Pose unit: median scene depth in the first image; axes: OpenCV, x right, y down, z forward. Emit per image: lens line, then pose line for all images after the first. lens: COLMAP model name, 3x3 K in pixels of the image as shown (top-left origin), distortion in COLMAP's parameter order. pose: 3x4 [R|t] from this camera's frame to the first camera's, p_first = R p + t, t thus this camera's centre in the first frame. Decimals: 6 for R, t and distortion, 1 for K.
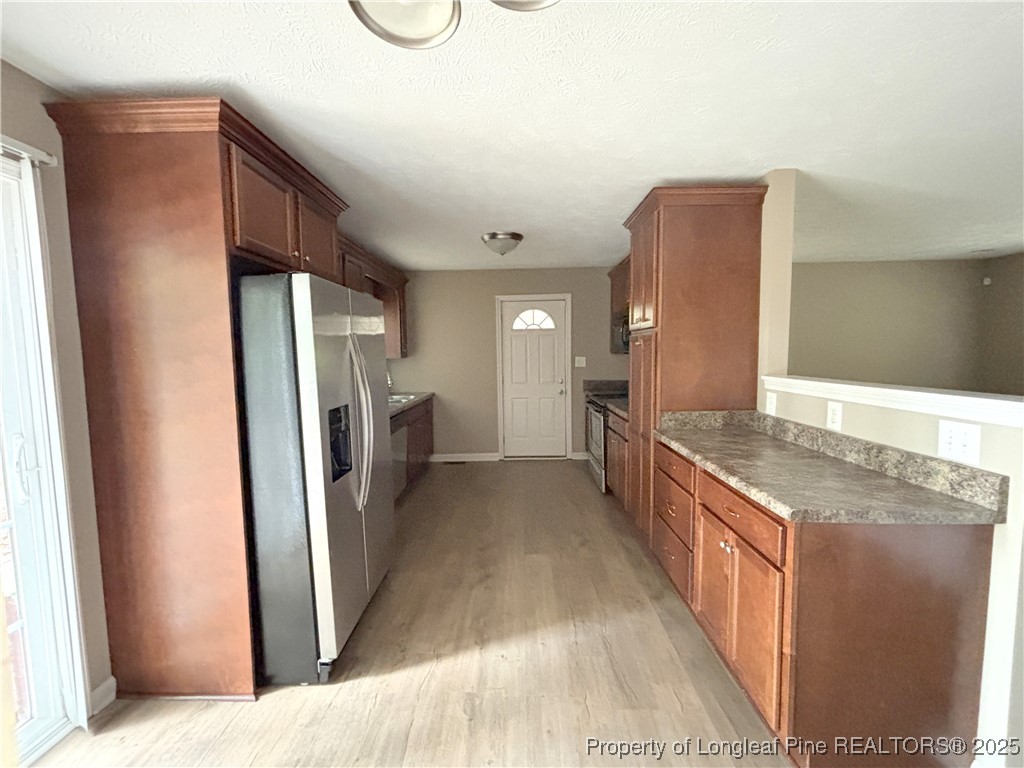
lens RADIAL K [[417.9, 0, 511.2], [0, 417.9, 384.7], [0, 0, 1]] dist [0.001611, 0.000094]
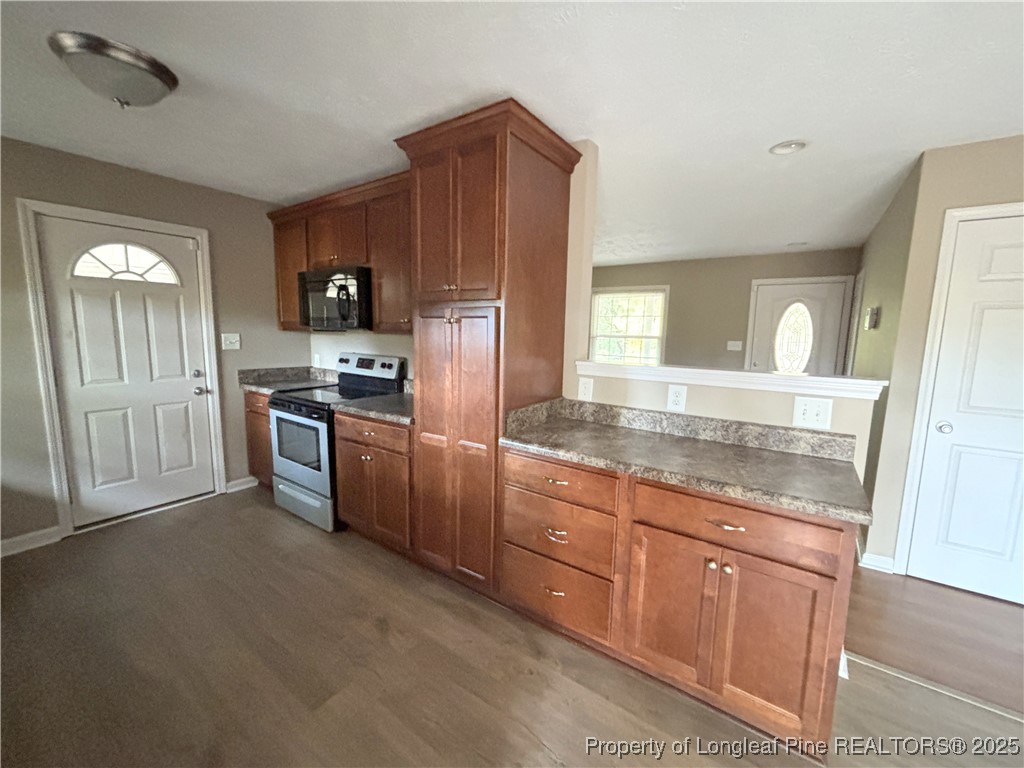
lens RADIAL K [[414.2, 0, 511.7], [0, 414.2, 385.6], [0, 0, 1]] dist [-0.000343, -0.000247]
pose [[0.555757, -0.081763, 0.827314, -0.279819], [0.035938, 0.996584, 0.074350, -0.043015], [-0.830568, -0.011589, 0.556797, 0.630648]]
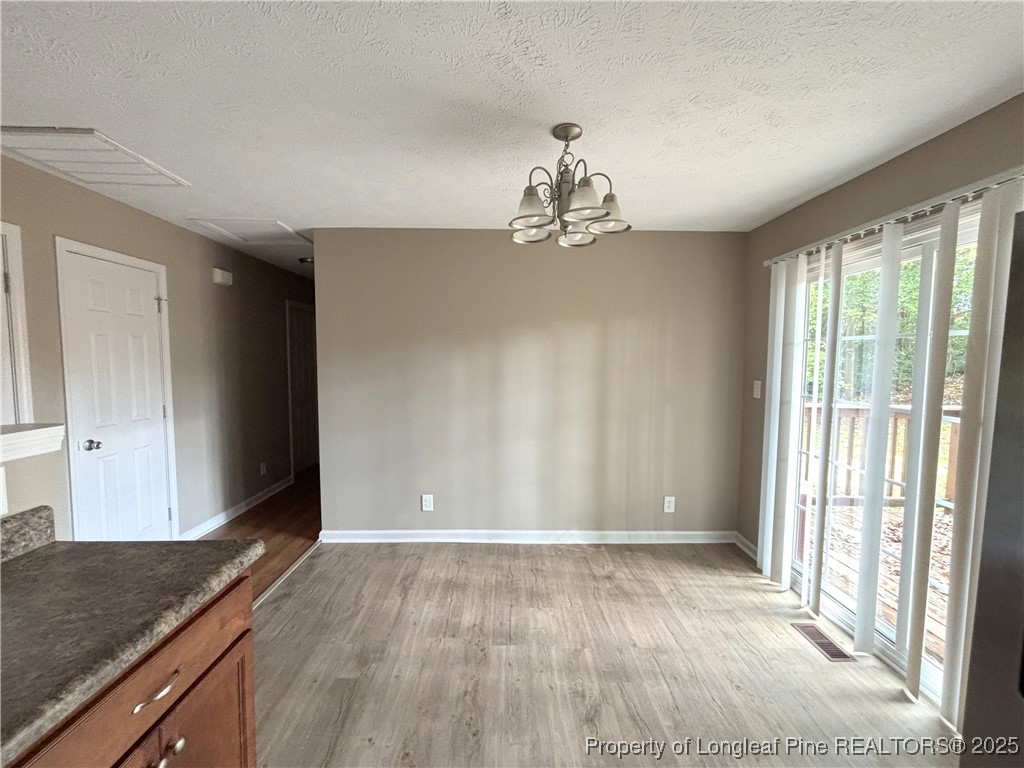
lens RADIAL K [[417.9, 0, 511.2], [0, 417.9, 384.7], [0, 0, 1]] dist [0.001611, 0.000094]
pose [[-0.999028, 0.010663, -0.042769, 0.076322], [0.004216, 0.988964, 0.148093, -0.105135], [0.043876, 0.147769, -0.988048, 1.050184]]
